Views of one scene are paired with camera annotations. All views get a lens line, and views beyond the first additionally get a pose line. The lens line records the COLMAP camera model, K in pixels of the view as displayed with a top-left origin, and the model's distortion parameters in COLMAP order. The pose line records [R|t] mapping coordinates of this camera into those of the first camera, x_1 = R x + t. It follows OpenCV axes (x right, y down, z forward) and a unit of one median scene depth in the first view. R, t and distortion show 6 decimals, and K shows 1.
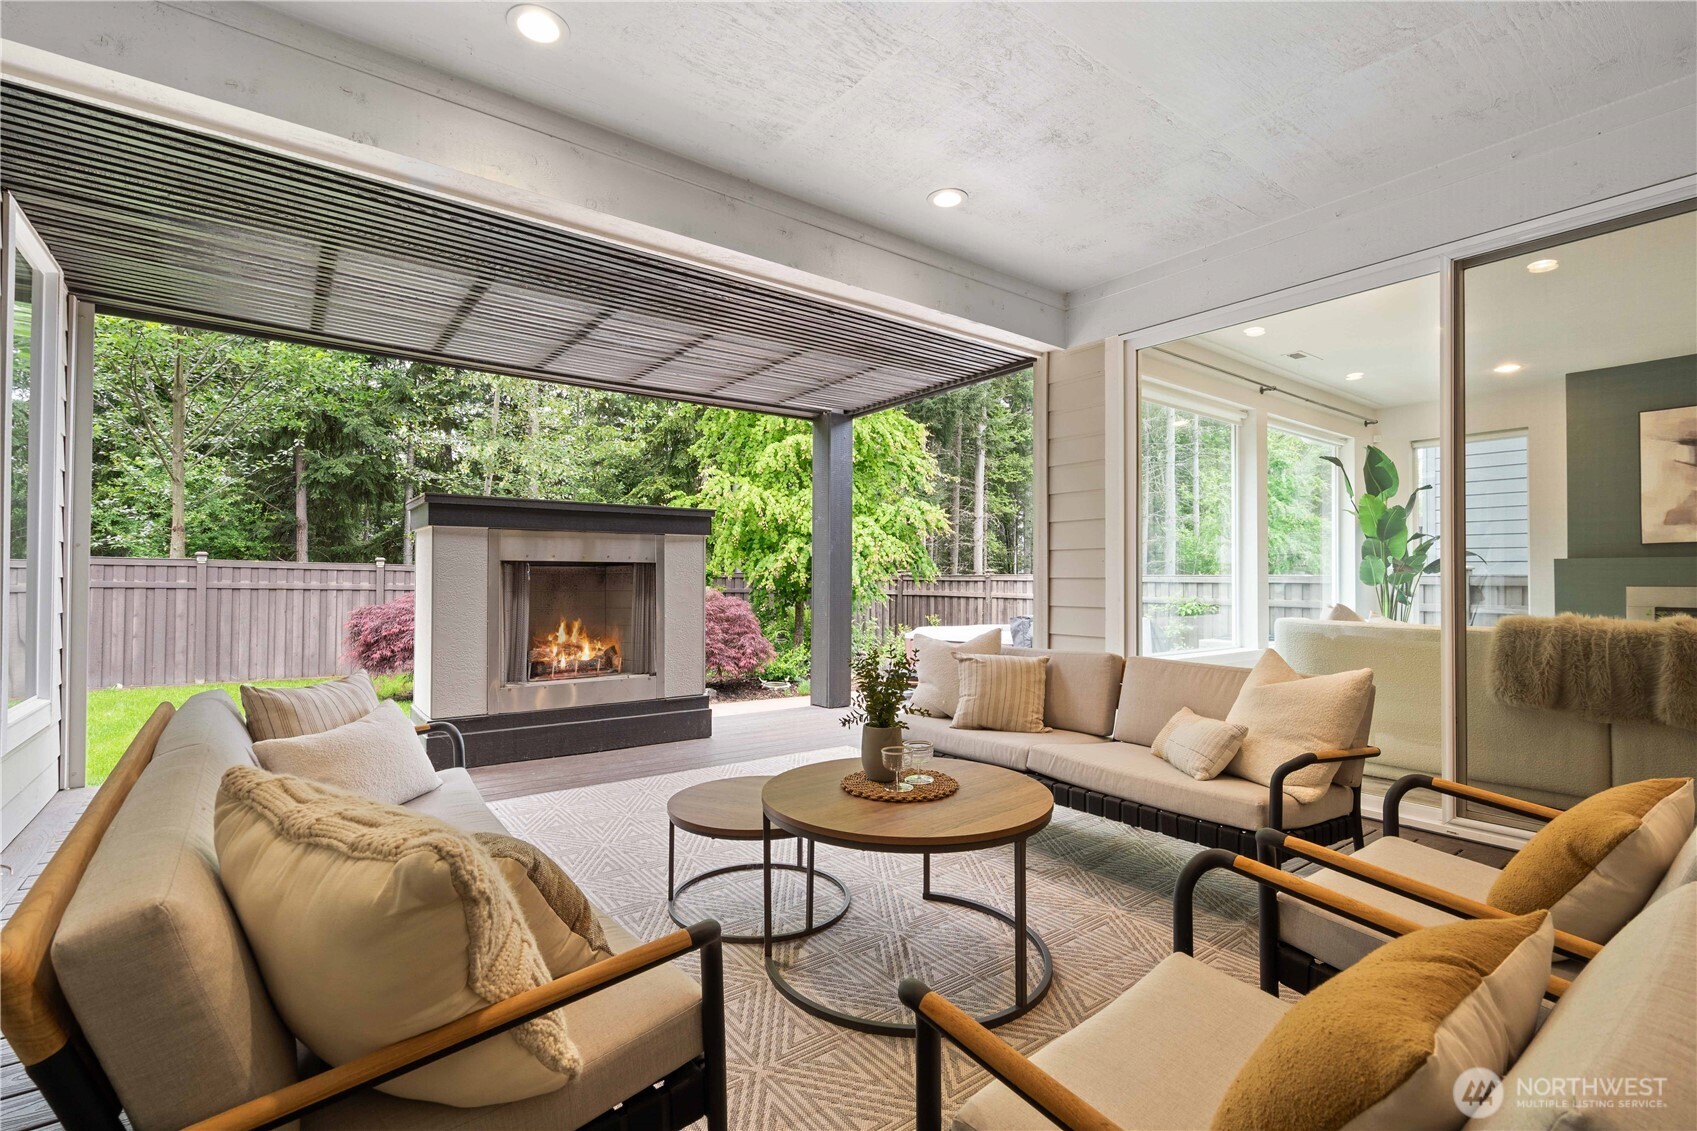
lens RADIAL K [[774.8, 0, 824.3], [0, 774.8, 568.0], [0, 0, 1]] dist [-0.010007, 0.002715]
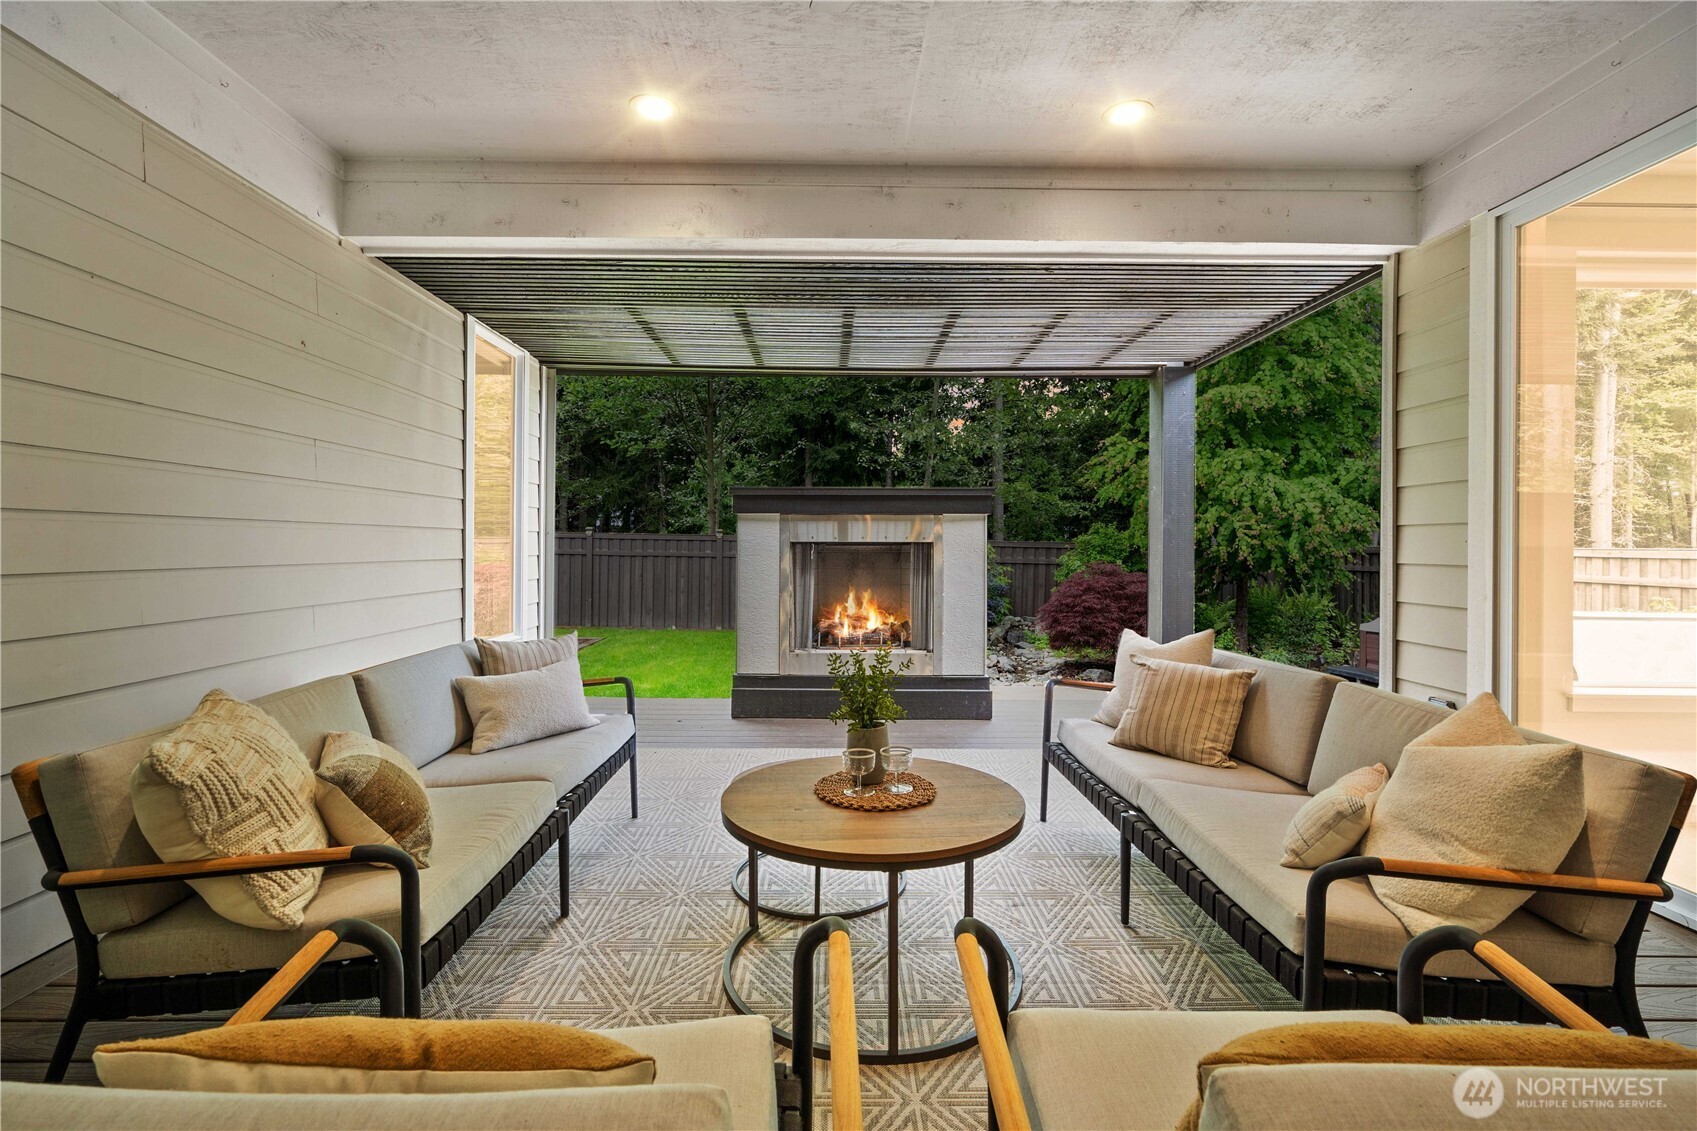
lens RADIAL K [[774.8, 0, 823.8], [0, 774.8, 546.7], [0, 0, 1]] dist [-0.010007, 0.002715]
pose [[0.803855, 0.001977, -0.594822, 0.294027], [0.006621, 0.999903, 0.012271, -0.015769], [0.594788, -0.013802, 0.803764, 0.093529]]
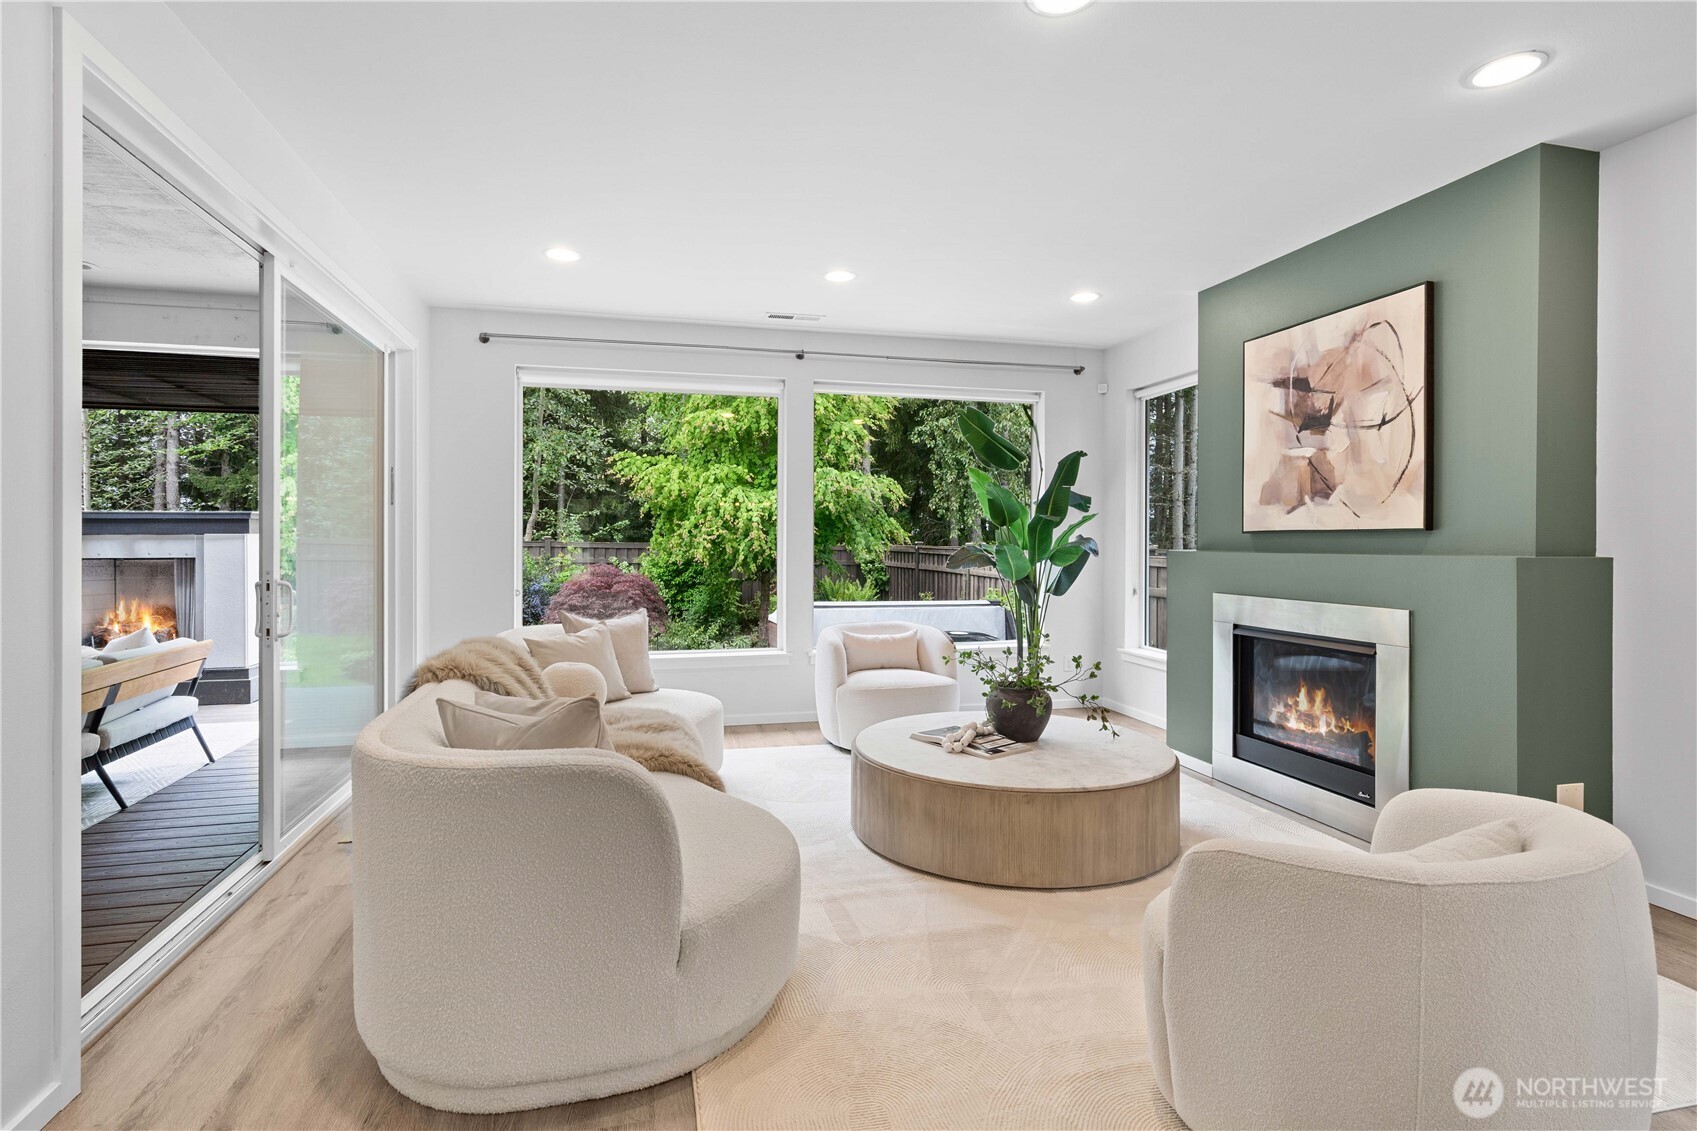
lens RADIAL K [[822.4, 0, 831.0], [0, 822.4, 534.5], [0, 0, 1]] dist [-0.015609, -0.000120]
pose [[0.920823, -0.004322, -0.389958, 1.294871], [0.007995, 0.999938, 0.007796, -0.048530], [0.389900, -0.010297, 0.920800, 0.217634]]
